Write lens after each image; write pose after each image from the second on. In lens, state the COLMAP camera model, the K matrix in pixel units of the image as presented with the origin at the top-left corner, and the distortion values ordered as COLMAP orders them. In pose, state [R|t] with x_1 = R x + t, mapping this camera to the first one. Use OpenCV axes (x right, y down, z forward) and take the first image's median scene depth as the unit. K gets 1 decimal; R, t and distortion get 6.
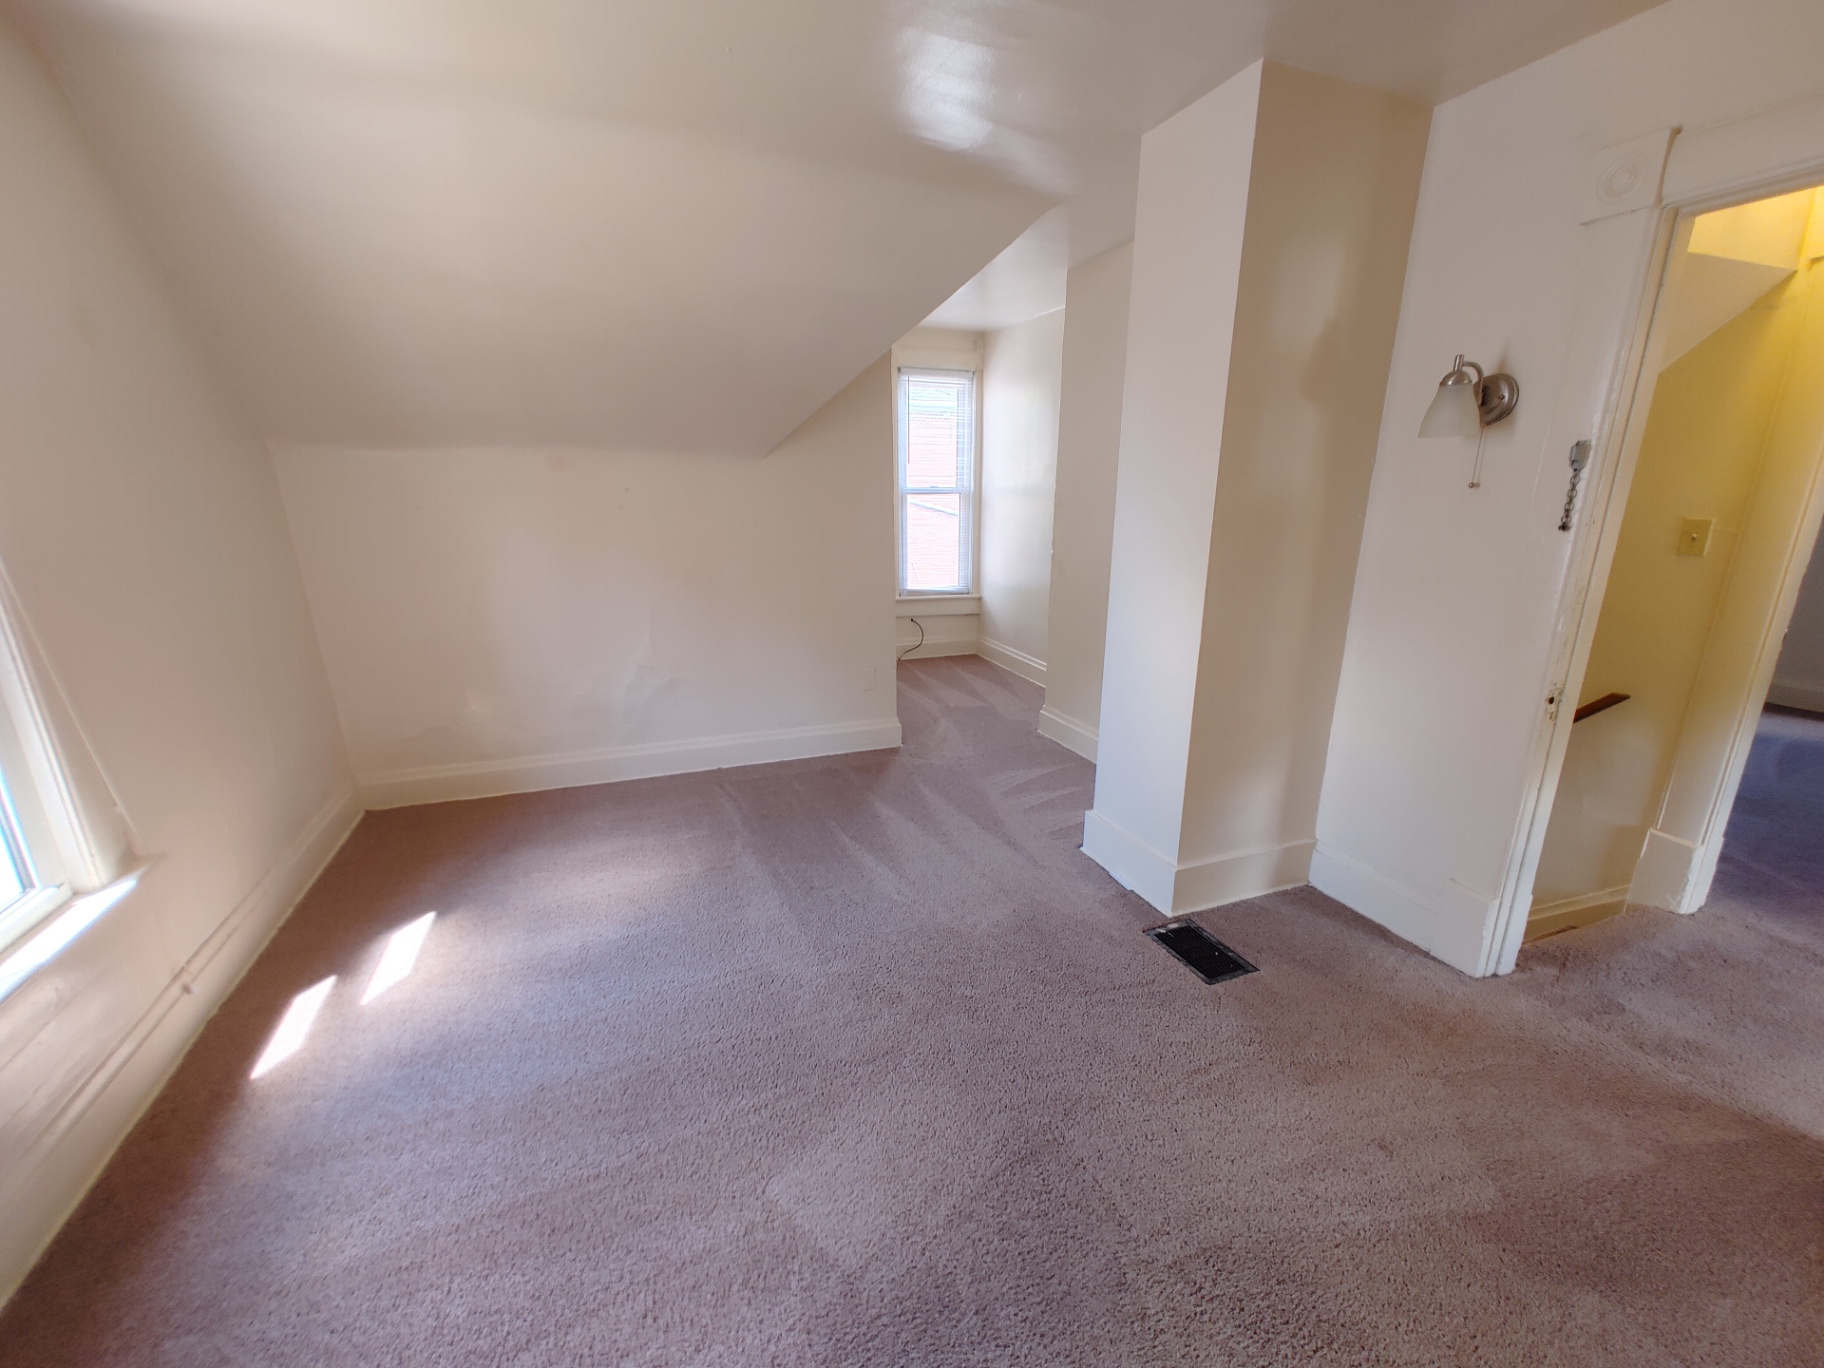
lens RADIAL K [[756.9, 0, 898.9], [0, 756.9, 689.4], [0, 0, 1]] dist [-0.026199, 0.000006]
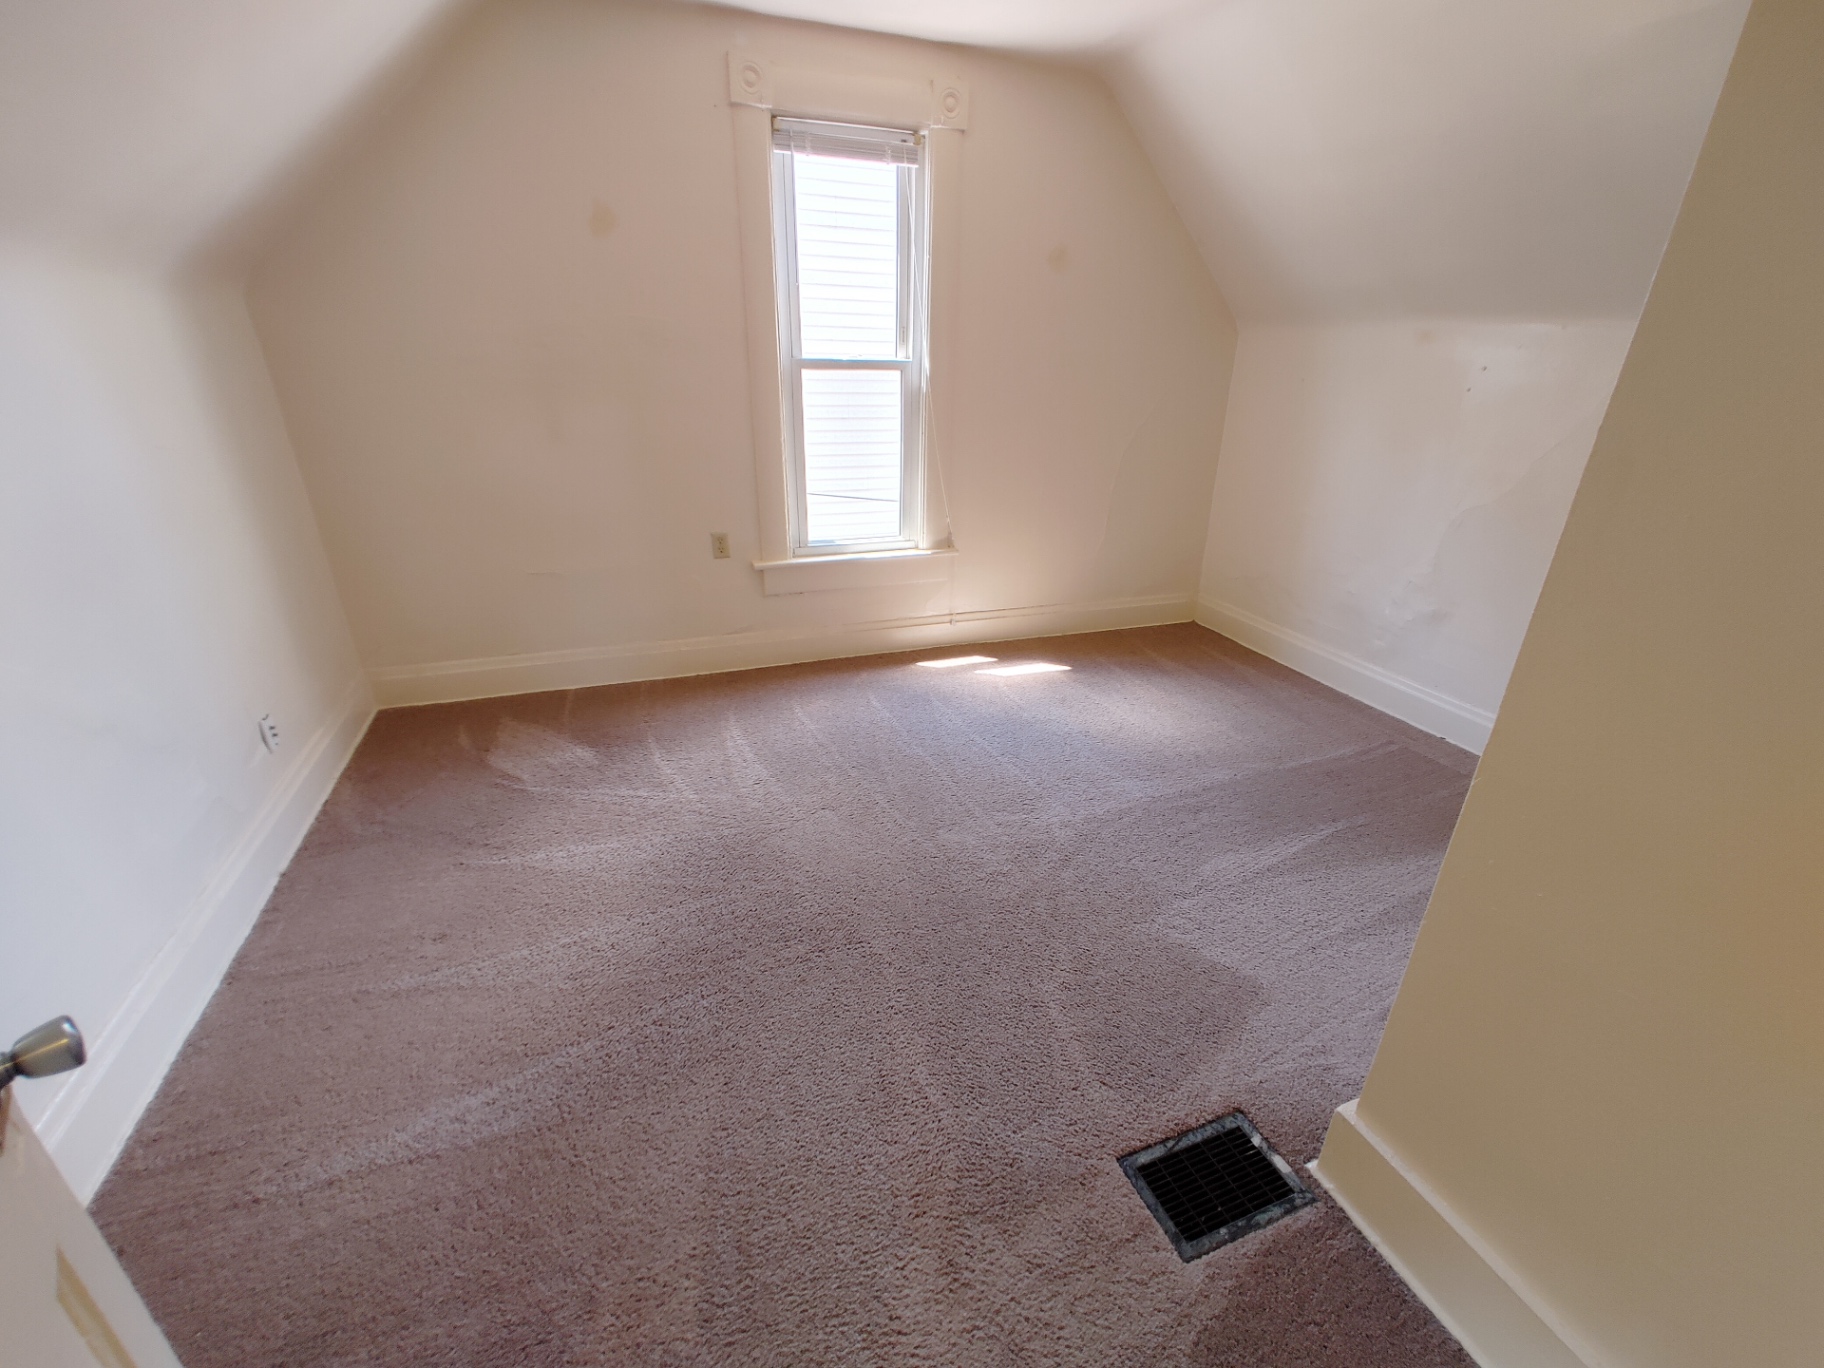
lens RADIAL K [[756.9, 0, 898.9], [0, 756.9, 689.4], [0, 0, 1]] dist [-0.026199, 0.000006]
pose [[-0.013572, 0.408013, -0.912875, 0.717332], [-0.270575, 0.877400, 0.396180, -0.149477], [0.962603, 0.252378, 0.098490, 0.548490]]
